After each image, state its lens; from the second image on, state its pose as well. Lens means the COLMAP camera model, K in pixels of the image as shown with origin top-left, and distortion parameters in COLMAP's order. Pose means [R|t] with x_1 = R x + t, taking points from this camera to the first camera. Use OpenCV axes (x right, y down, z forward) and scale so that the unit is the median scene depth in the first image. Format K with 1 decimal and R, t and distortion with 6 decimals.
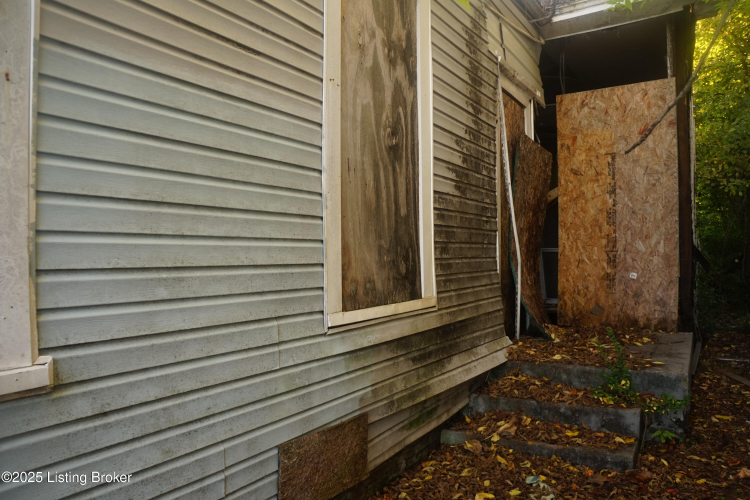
lens RADIAL K [[587.4, 0, 378.9], [0, 587.4, 254.9], [0, 0, 1]] dist [-0.153934, 0.060571]
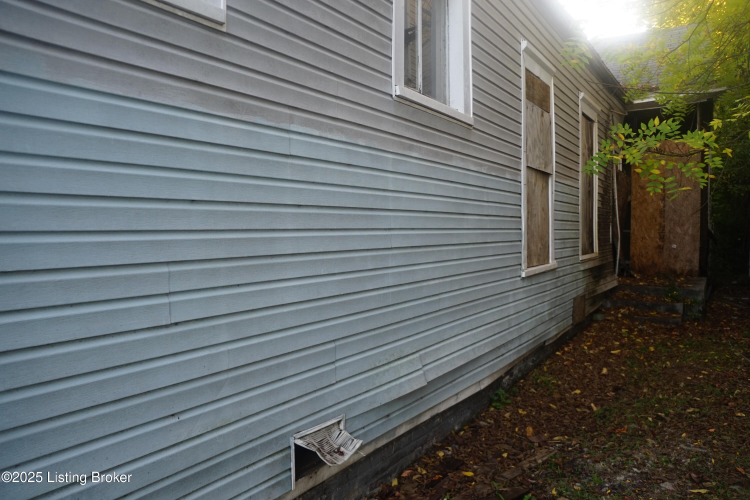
lens RADIAL K [[587.4, 0, 370.9], [0, 587.4, 244.9], [0, 0, 1]] dist [-0.153934, 0.060571]
pose [[0.999323, 0.012725, -0.034516, -0.486454], [-0.011709, 0.999497, 0.029473, -0.010376], [0.034874, -0.029049, 0.998969, -0.880597]]
